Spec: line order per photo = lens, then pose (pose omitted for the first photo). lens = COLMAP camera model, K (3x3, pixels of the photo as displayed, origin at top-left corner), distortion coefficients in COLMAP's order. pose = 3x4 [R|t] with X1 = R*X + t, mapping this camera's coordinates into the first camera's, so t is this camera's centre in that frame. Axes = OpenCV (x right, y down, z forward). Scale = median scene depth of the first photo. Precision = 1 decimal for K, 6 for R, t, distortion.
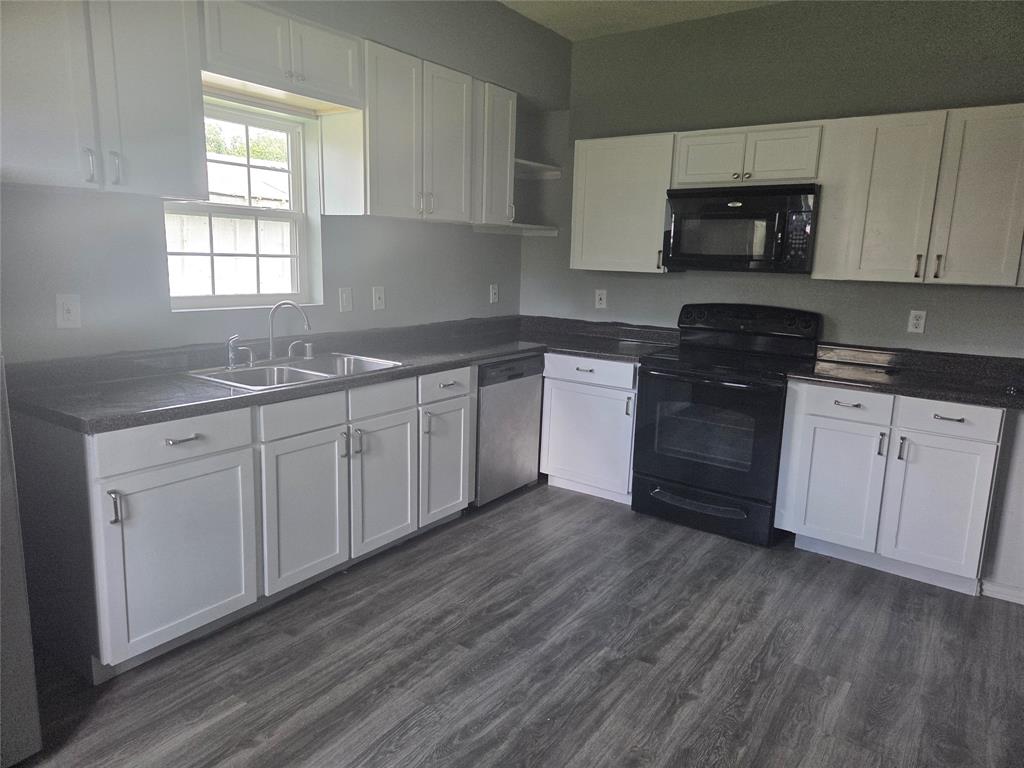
lens RADIAL K [[687.9, 0, 510.6], [0, 687.9, 364.9], [0, 0, 1]] dist [0.052043, -0.004262]
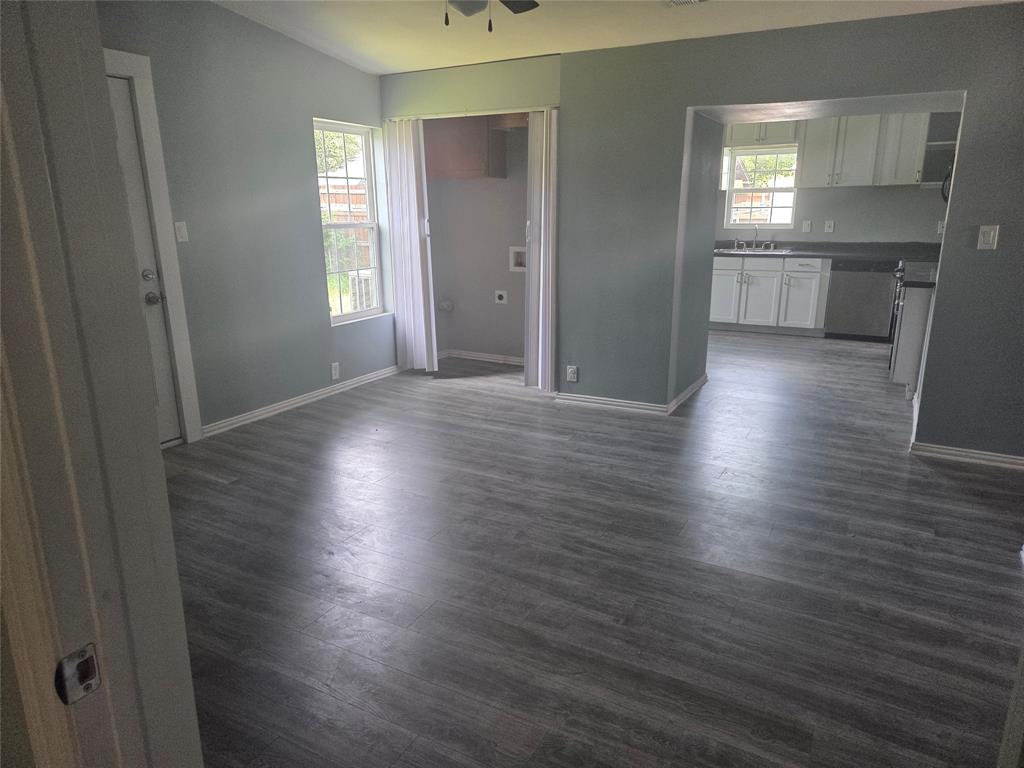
lens RADIAL K [[687.9, 0, 515.4], [0, 687.9, 380.7], [0, 0, 1]] dist [0.052043, -0.004262]
pose [[0.108171, 0.215108, -0.970581, 2.370547], [-0.151450, 0.968480, 0.197763, 0.101486], [0.982528, 0.125603, 0.137340, -0.180200]]
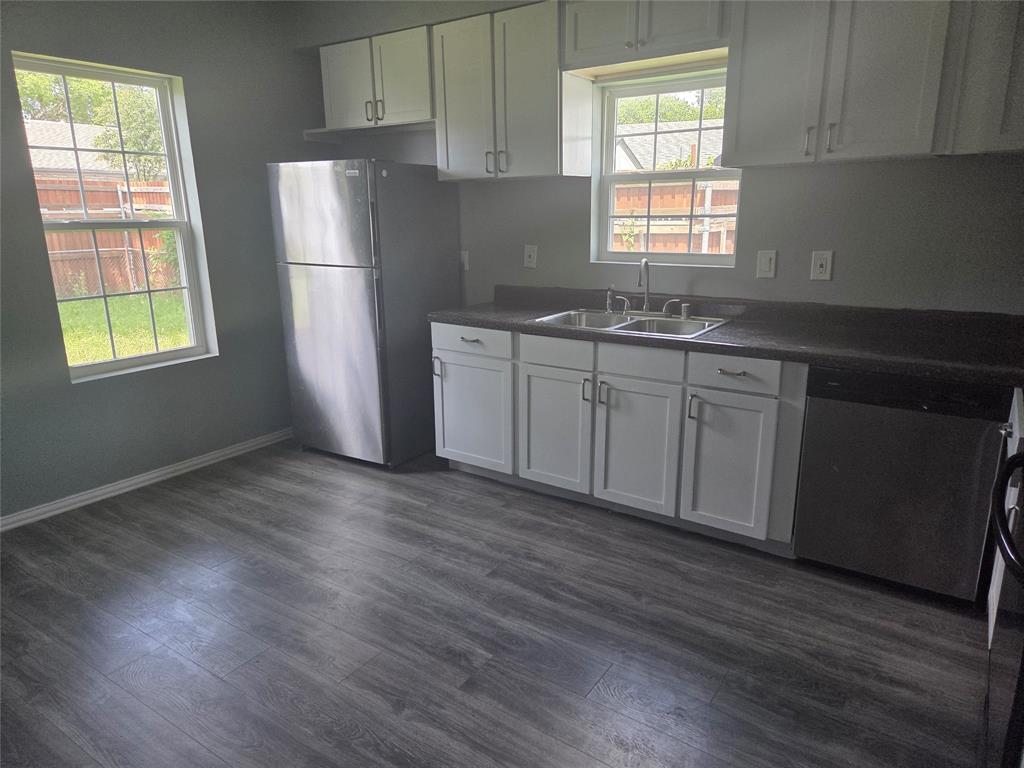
lens RADIAL K [[687.9, 0, 507.7], [0, 687.9, 384.8], [0, 0, 1]] dist [0.052043, -0.004262]
pose [[0.002446, 0.224183, -0.974544, 0.824254], [-0.148266, 0.963857, 0.221353, -0.116332], [0.988944, 0.143950, 0.035596, 0.829186]]
